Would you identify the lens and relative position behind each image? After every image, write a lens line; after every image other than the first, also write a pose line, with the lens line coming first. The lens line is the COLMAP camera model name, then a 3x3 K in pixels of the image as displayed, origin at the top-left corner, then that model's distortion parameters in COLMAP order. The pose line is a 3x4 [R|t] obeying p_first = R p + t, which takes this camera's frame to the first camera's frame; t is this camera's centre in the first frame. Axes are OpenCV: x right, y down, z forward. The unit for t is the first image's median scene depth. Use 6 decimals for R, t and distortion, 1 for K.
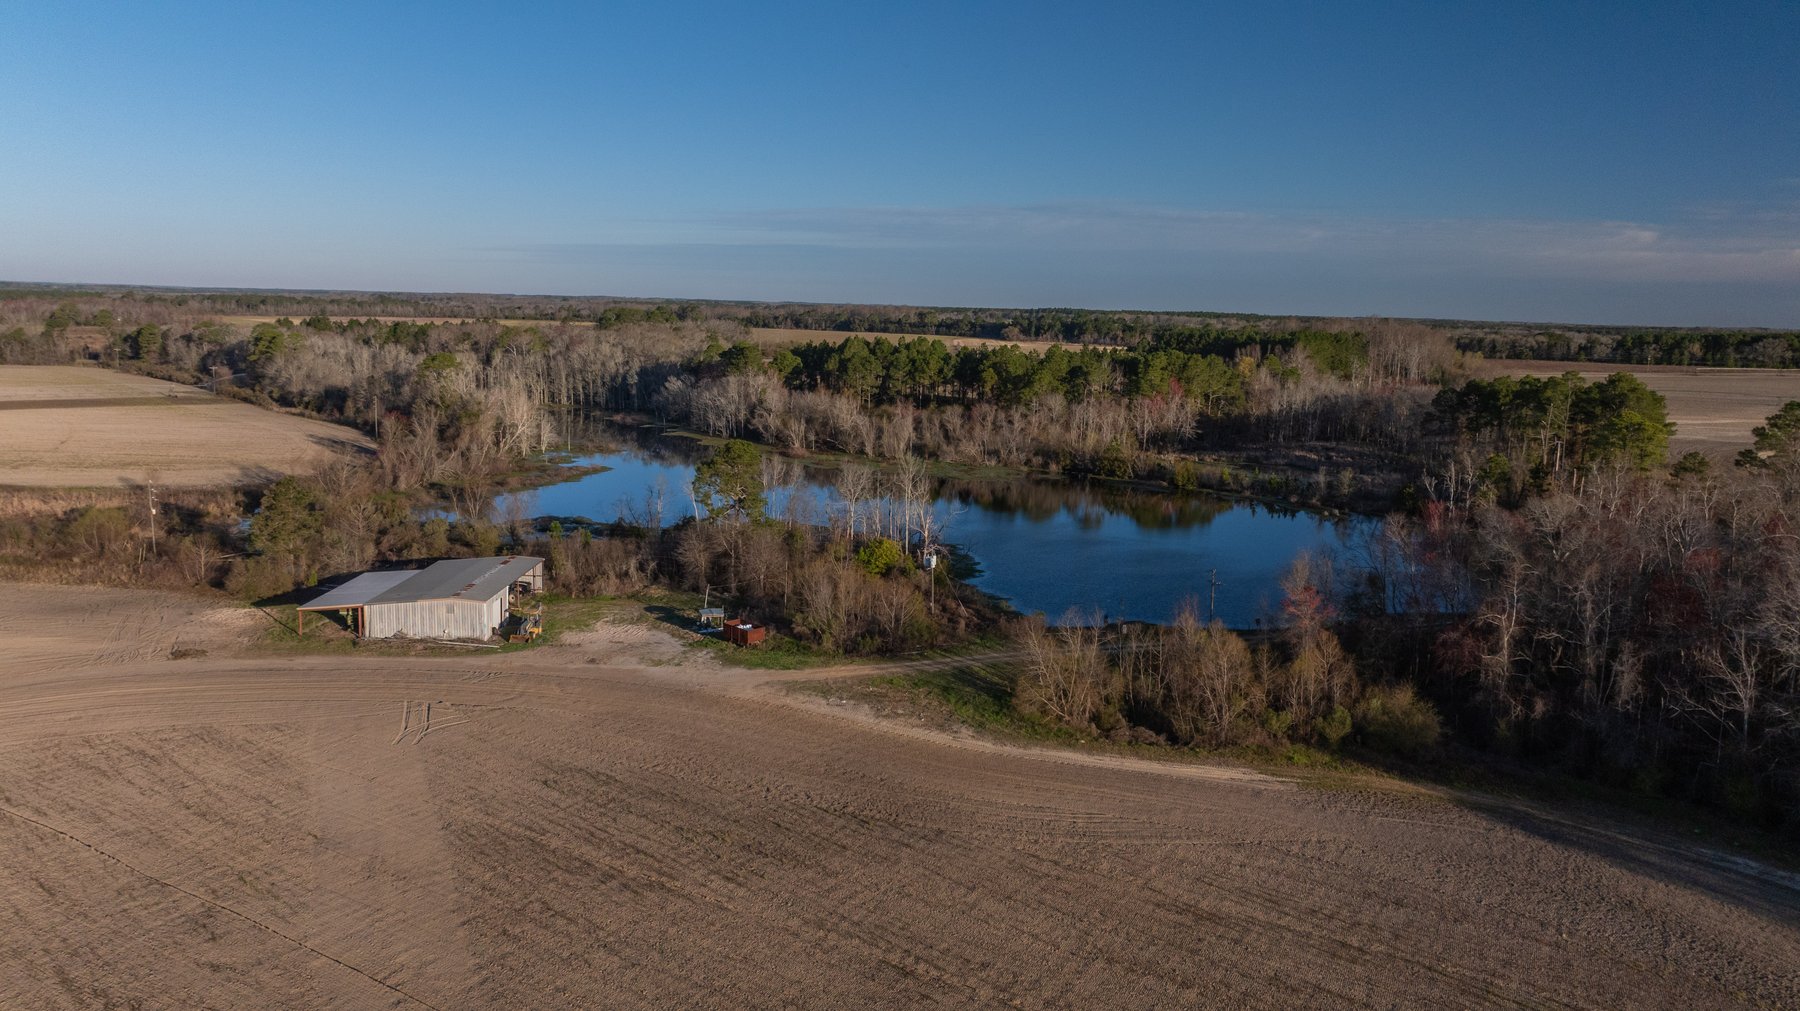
lens RADIAL K [[1238.3, 0, 900.0], [0, 1238.3, 505.5], [0, 0, 1]] dist [-0.005289, -0.026569]
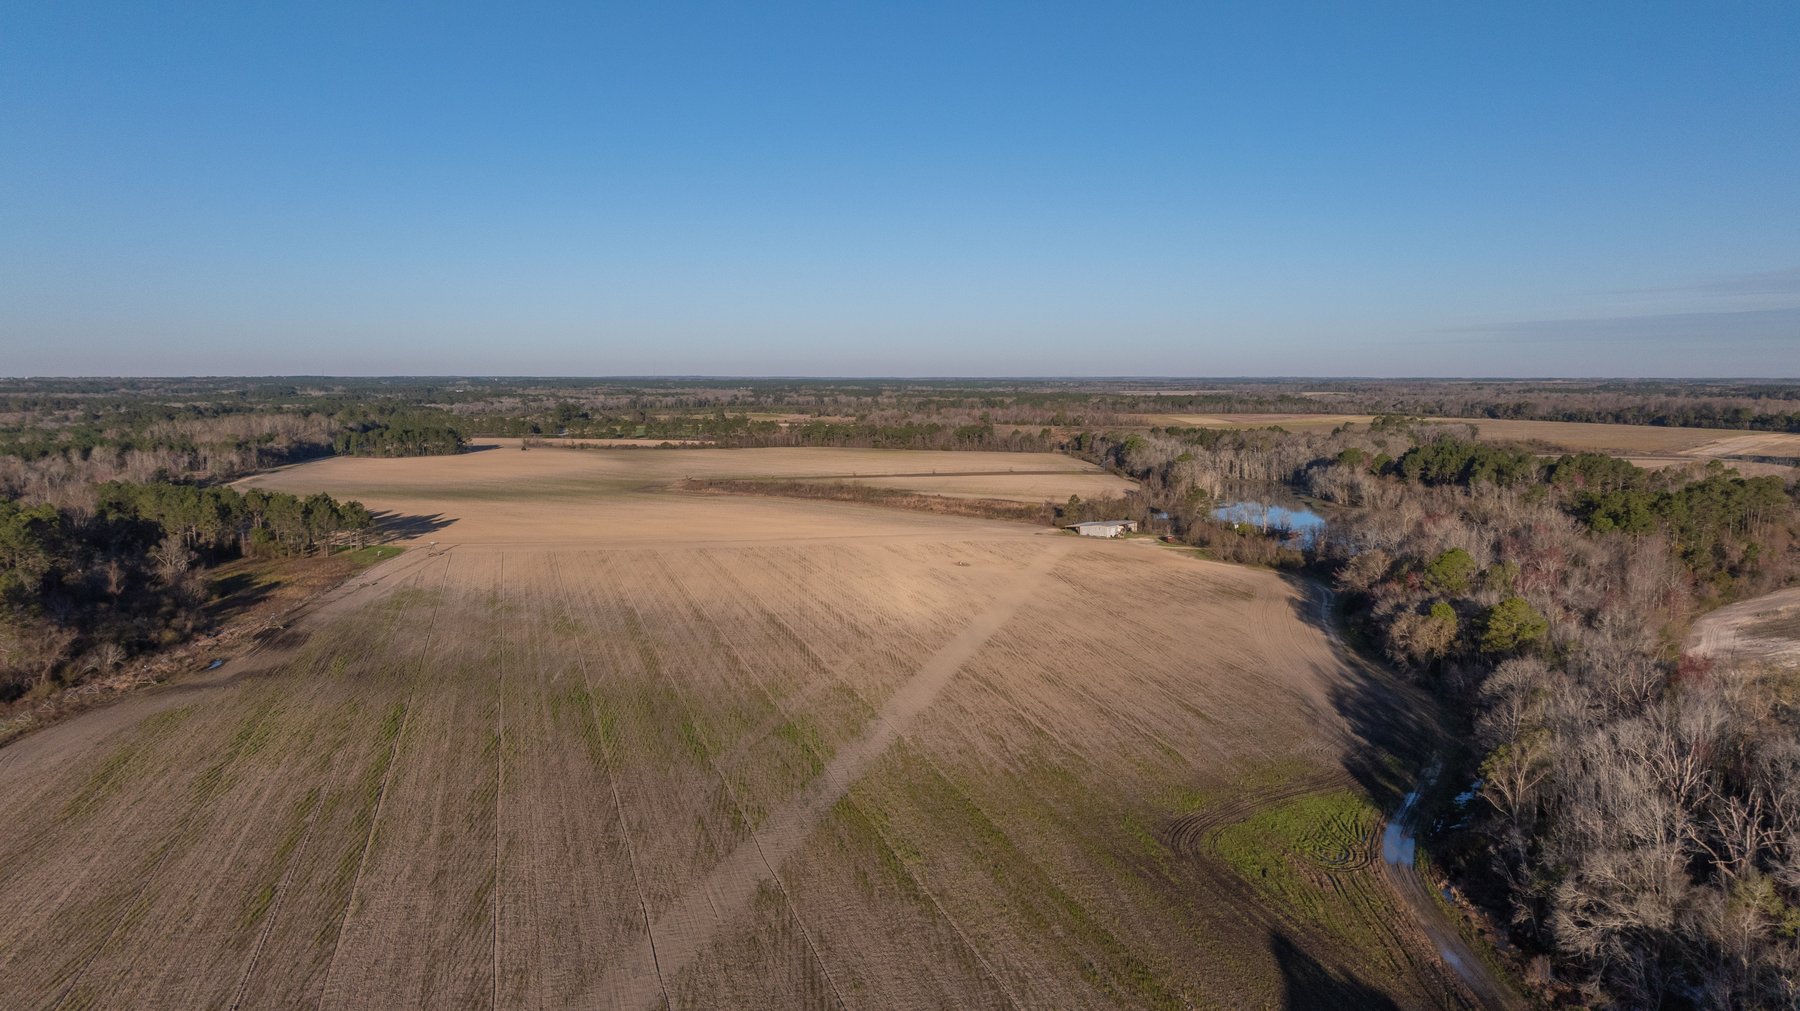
lens RADIAL K [[1289.1, 0, 900.0], [0, 1289.1, 505.5], [0, 0, 1]] dist [-0.067807, 0.085193]
pose [[0.745413, 0.040254, -0.665386, 1.524824], [-0.084363, 0.995846, -0.034263, 0.170482], [0.661243, 0.081674, 0.745712, -1.988615]]
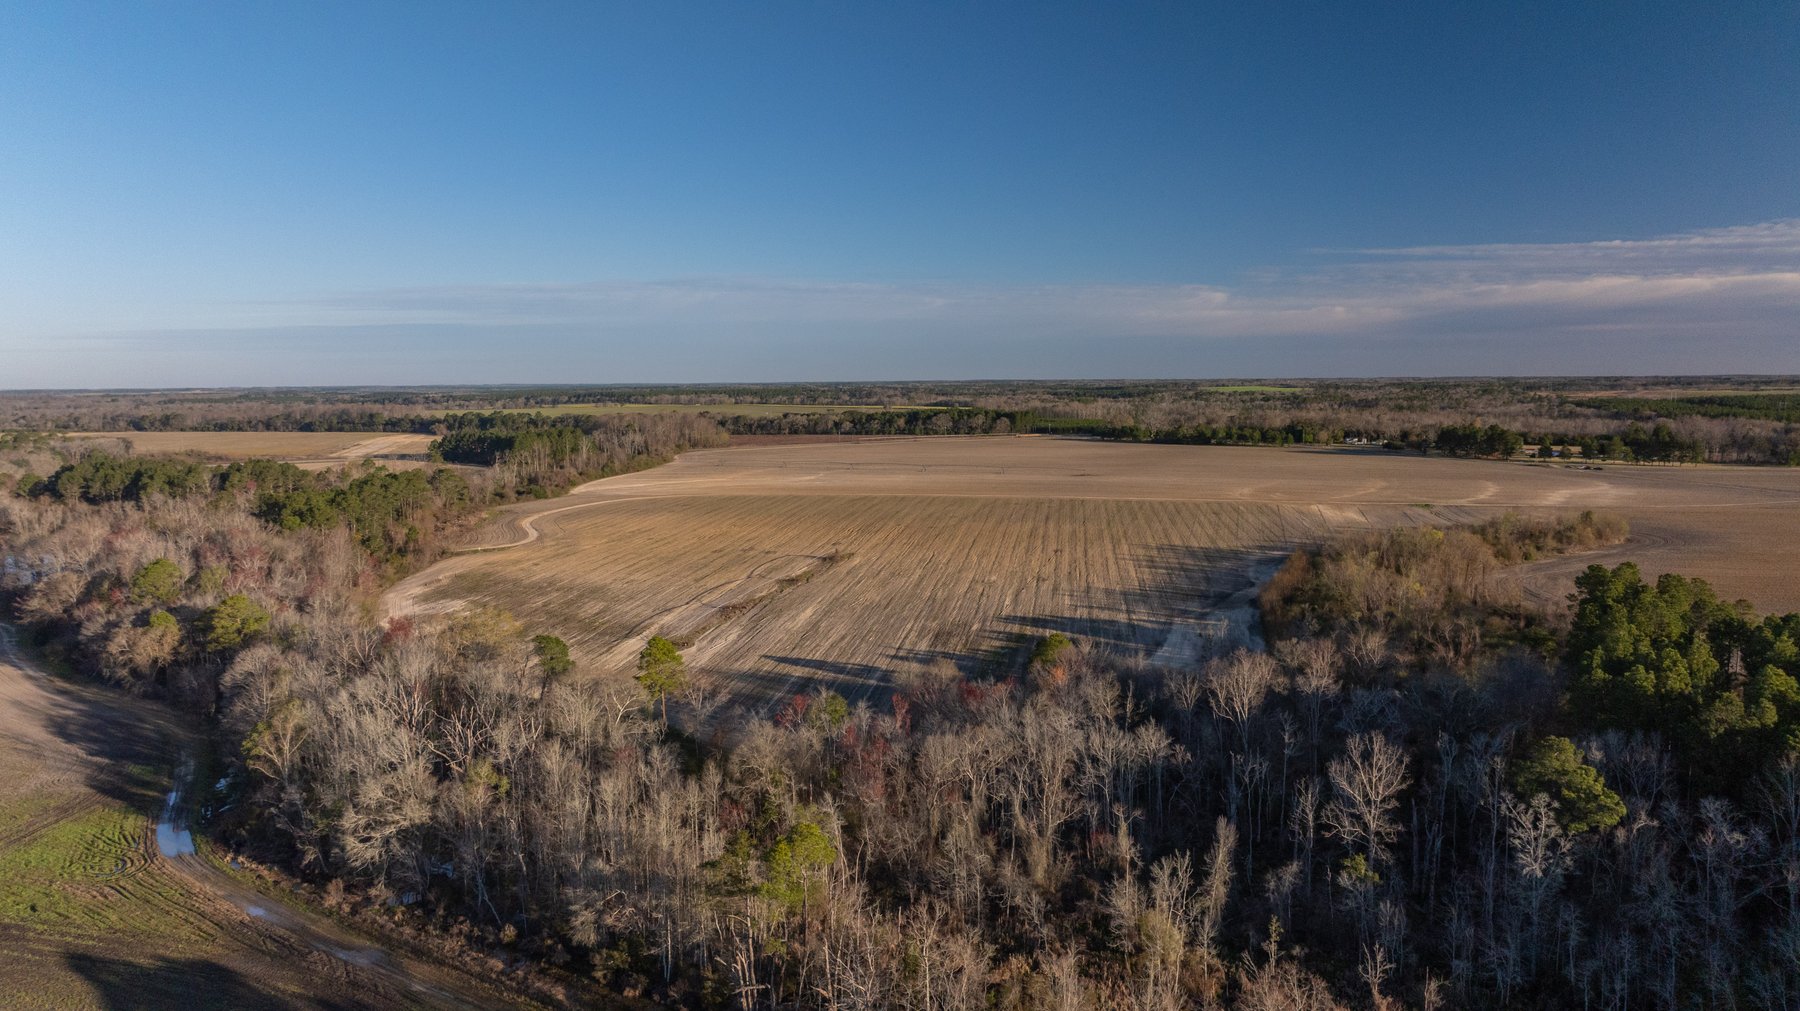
lens RADIAL K [[1289.1, 0, 900.0], [0, 1289.1, 505.5], [0, 0, 1]] dist [-0.067807, 0.085193]
pose [[0.968837, -0.059007, 0.240570, 1.505660], [0.072606, 0.996202, -0.048057, 0.186263], [-0.236820, 0.064026, 0.969441, -2.095903]]
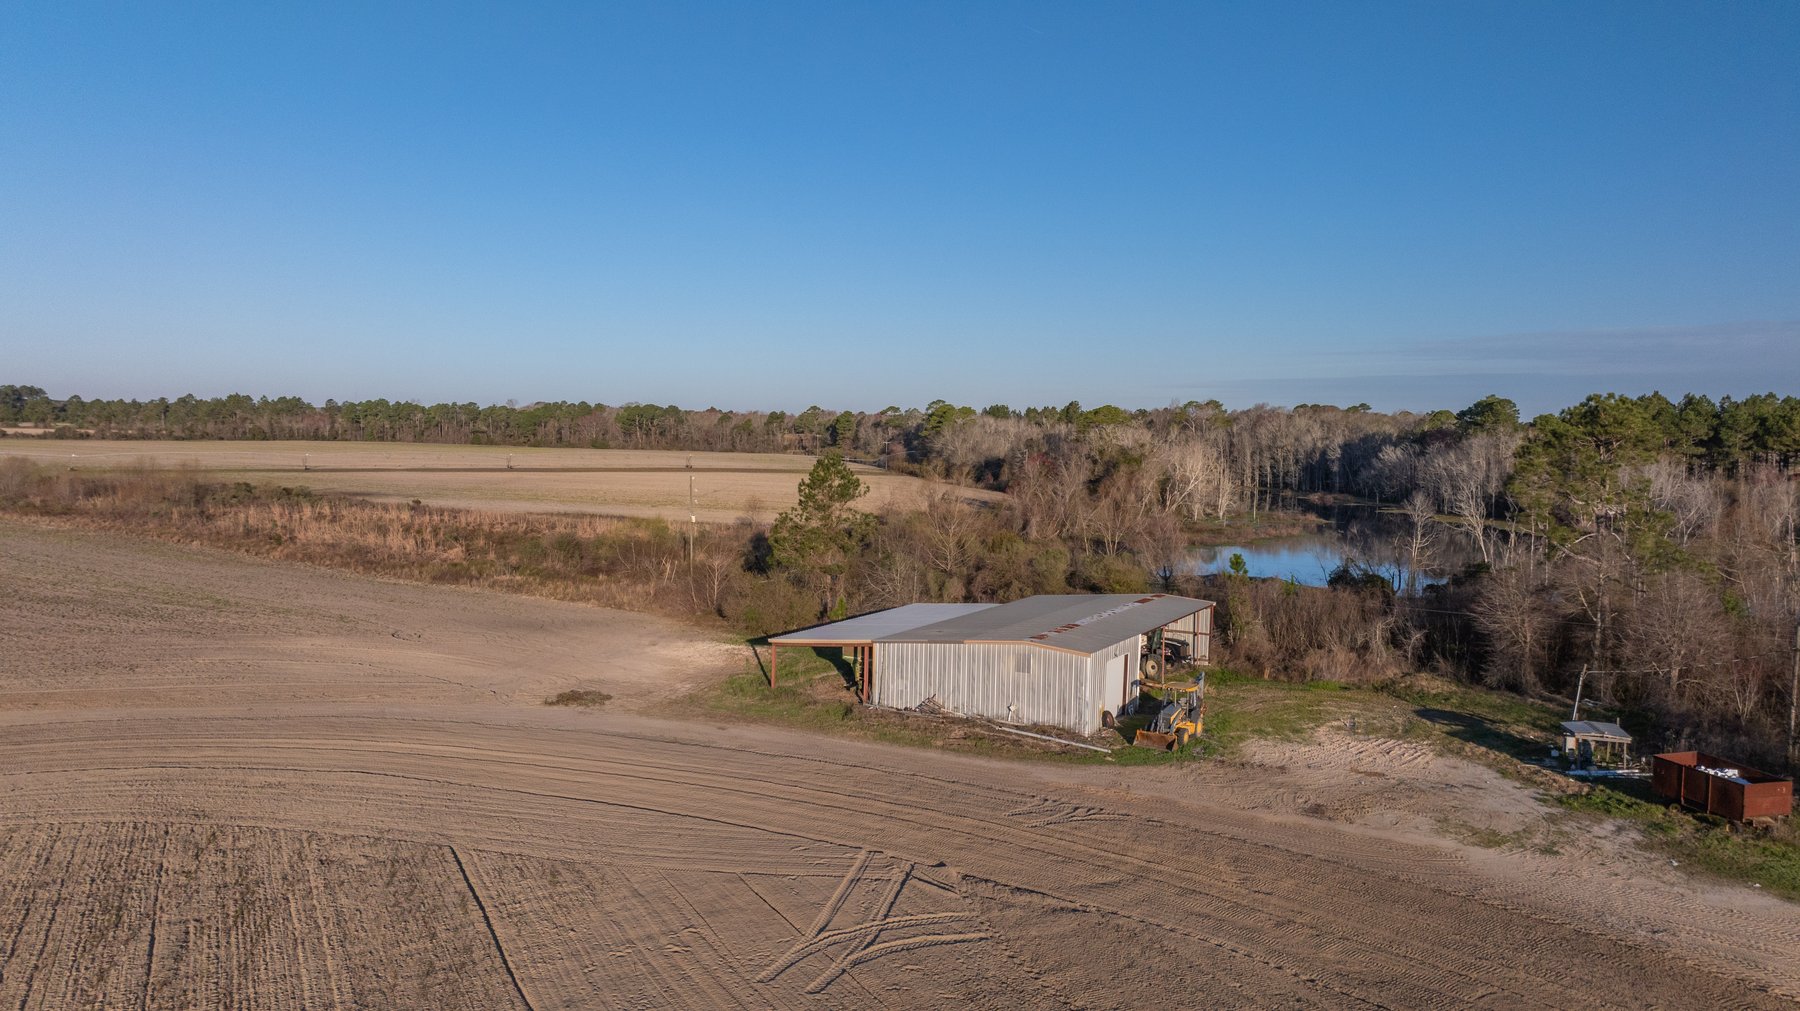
lens RADIAL K [[1238.3, 0, 900.0], [0, 1238.3, 505.5], [0, 0, 1]] dist [-0.005289, -0.026569]
pose [[0.860383, 0.016683, -0.509374, -0.129654], [-0.070364, 0.993781, -0.086304, 0.056614], [0.504767, 0.110096, 0.856207, 0.457725]]
